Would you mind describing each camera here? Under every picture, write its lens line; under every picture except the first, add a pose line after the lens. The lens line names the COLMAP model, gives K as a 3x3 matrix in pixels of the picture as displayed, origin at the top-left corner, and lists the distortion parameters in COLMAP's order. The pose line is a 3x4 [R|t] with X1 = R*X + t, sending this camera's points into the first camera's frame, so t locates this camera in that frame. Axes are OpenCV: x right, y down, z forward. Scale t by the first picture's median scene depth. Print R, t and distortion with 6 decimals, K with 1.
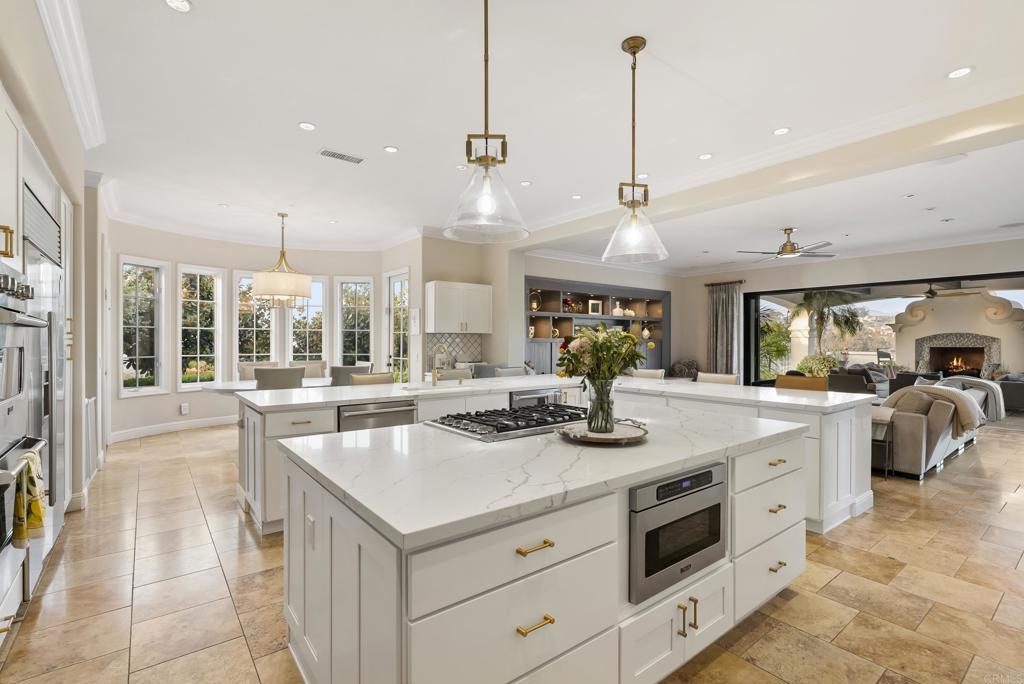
lens RADIAL K [[466.0, 0, 510.9], [0, 466.0, 341.5], [0, 0, 1]] dist [-0.009464, 0.001385]
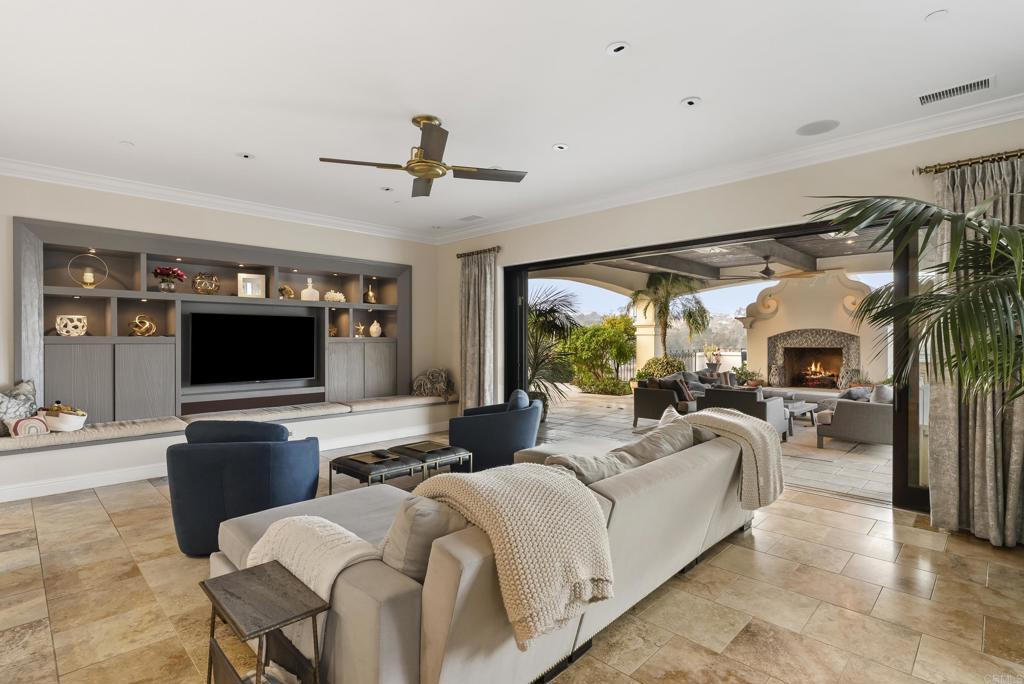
lens RADIAL K [[496.7, 0, 514.8], [0, 496.7, 341.7], [0, 0, 1]] dist [-0.018853, -0.000095]
pose [[0.989978, -0.003748, 0.141170, 0.389598], [0.003754, 0.999993, 0.000227, 0.000853], [-0.141170, 0.000305, 0.989985, 0.285595]]
